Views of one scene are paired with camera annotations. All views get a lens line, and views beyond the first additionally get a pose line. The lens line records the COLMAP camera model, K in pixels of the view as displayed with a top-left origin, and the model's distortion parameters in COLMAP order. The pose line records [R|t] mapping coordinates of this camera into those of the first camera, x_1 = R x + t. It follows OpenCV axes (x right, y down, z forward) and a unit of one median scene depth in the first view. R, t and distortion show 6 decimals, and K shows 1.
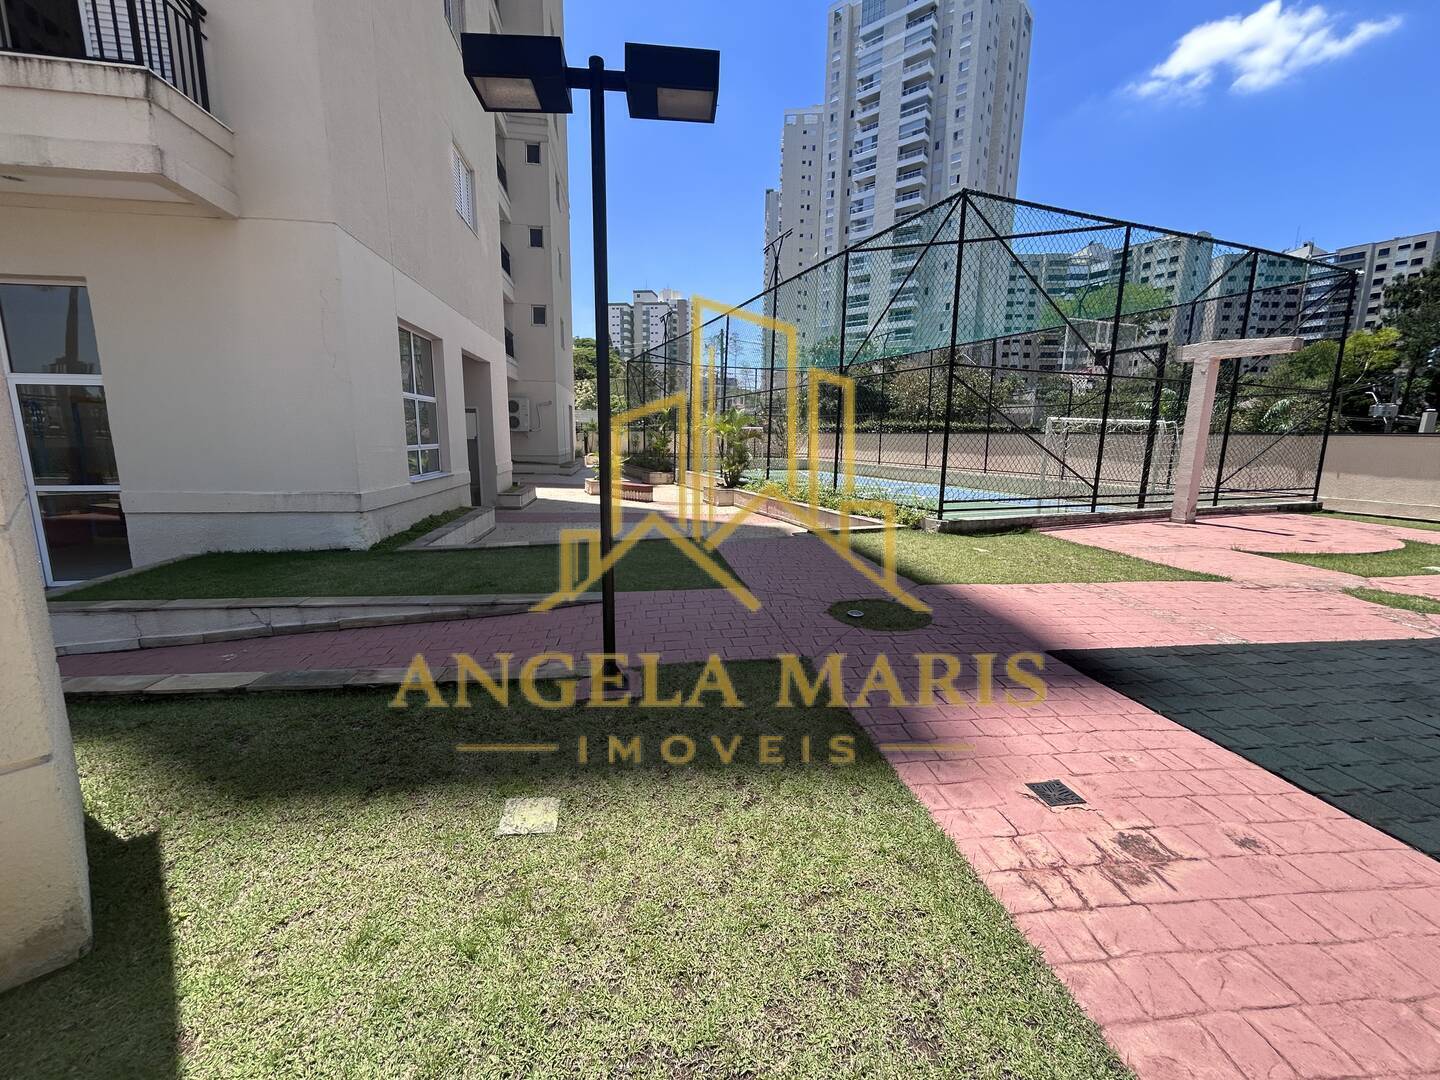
lens RADIAL K [[582.5, 0, 716.8], [0, 582.5, 541.0], [0, 0, 1]] dist [-0.002385, -0.000662]
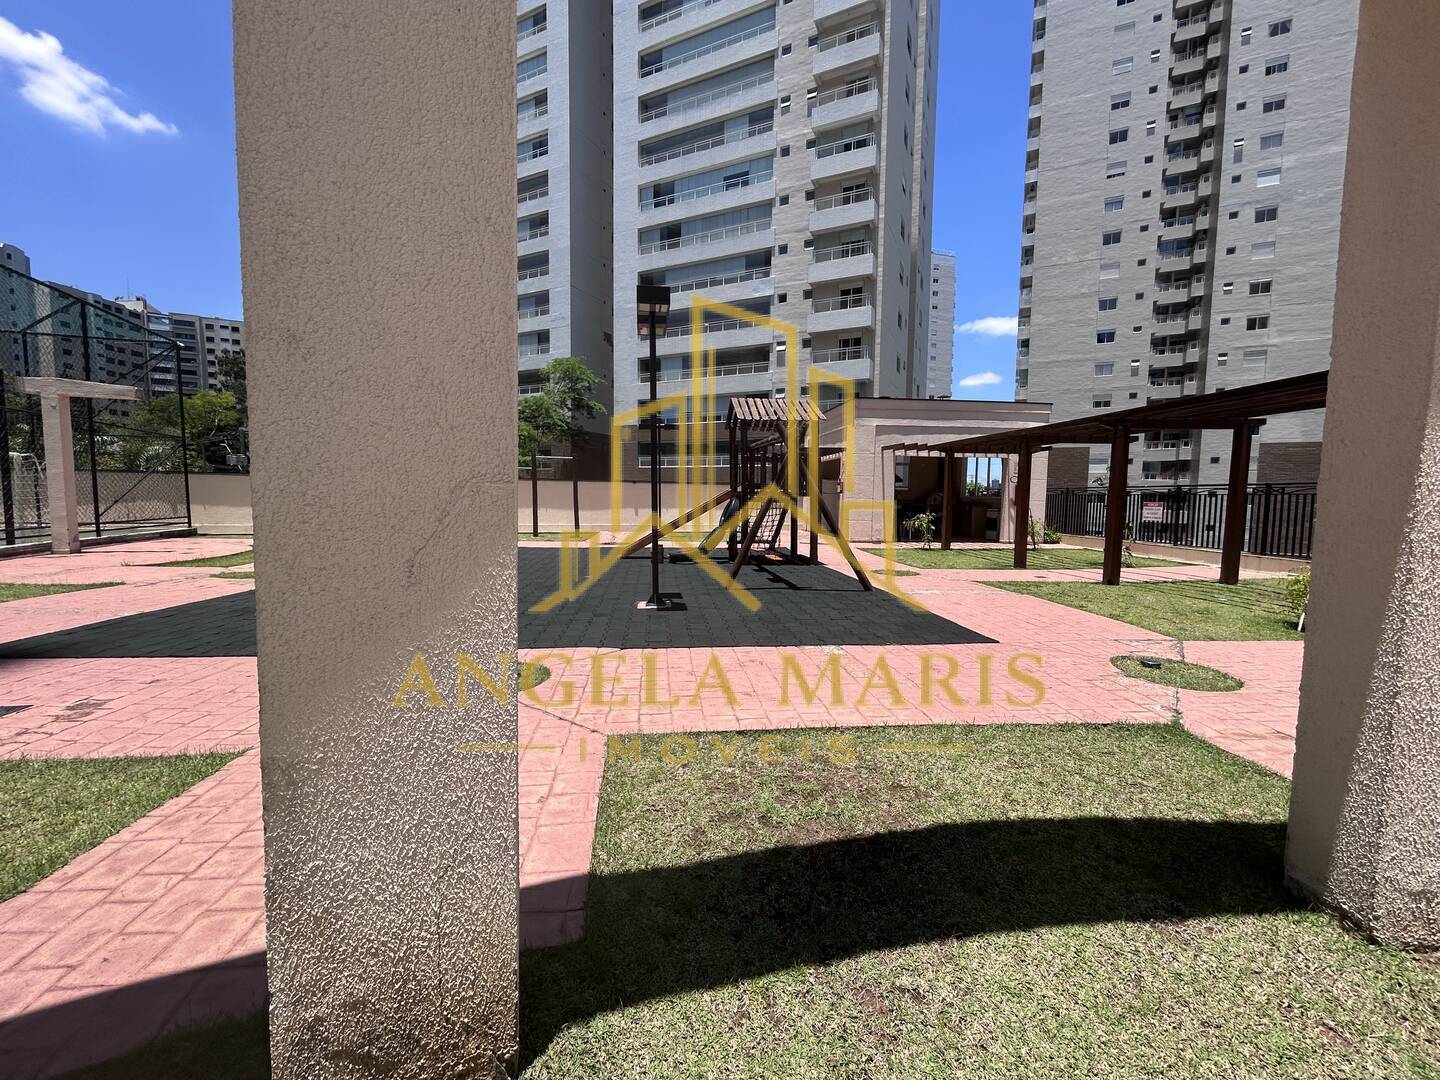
lens RADIAL K [[582.5, 0, 717.1], [0, 582.5, 541.8], [0, 0, 1]] dist [-0.002385, -0.000662]
pose [[0.045419, -0.089618, 0.994940, -0.107329], [0.165375, 0.982900, 0.080984, 0.039190], [-0.985184, 0.160860, 0.059463, -0.126908]]
